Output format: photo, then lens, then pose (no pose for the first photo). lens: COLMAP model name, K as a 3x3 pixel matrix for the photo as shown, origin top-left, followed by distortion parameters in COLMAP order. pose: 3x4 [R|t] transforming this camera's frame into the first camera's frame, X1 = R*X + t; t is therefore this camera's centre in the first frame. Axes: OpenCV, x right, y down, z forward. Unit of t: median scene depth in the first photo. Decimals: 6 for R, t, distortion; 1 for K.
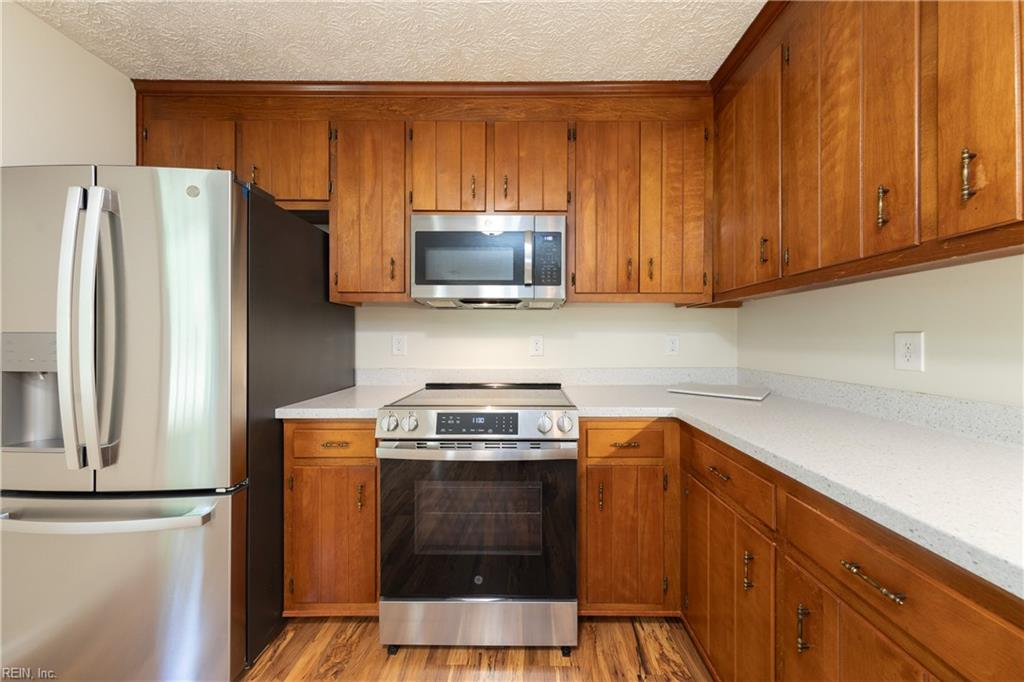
lens RADIAL K [[335.8, 0, 511.2], [0, 335.8, 339.2], [0, 0, 1]] dist [0.000809, -0.000009]
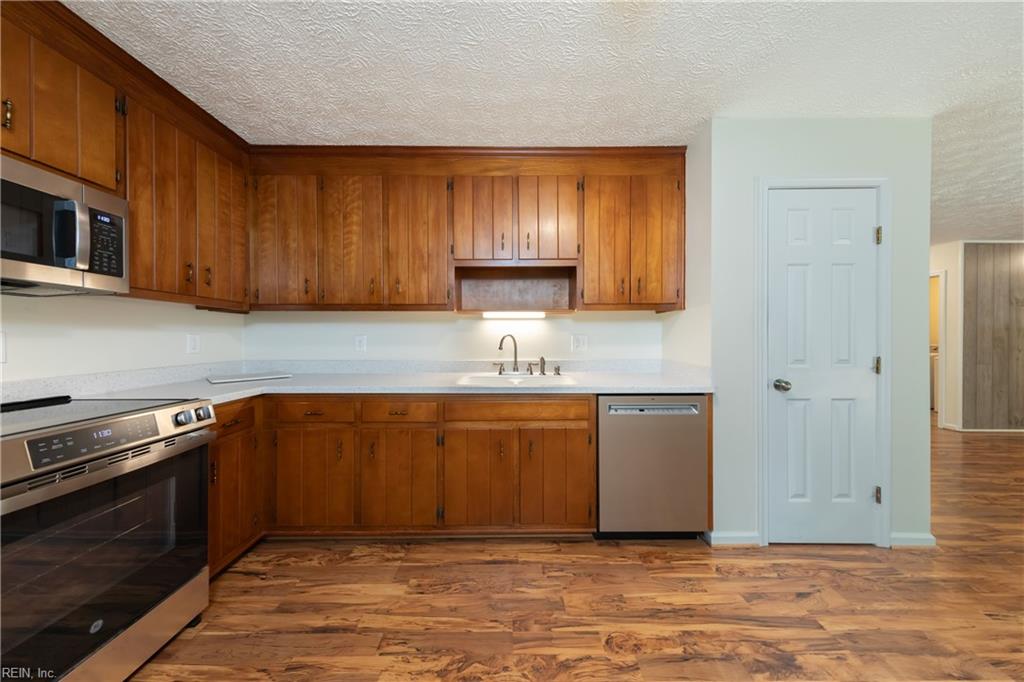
lens RADIAL K [[320.6, 0, 511.9], [0, 320.6, 338.9], [0, 0, 1]] dist [0.001590, 0.000016]
pose [[-0.014128, -0.002211, 0.999898, -0.821319], [0.001958, 0.999996, 0.002239, 0.002224], [-0.999898, 0.001989, -0.014123, -0.020818]]
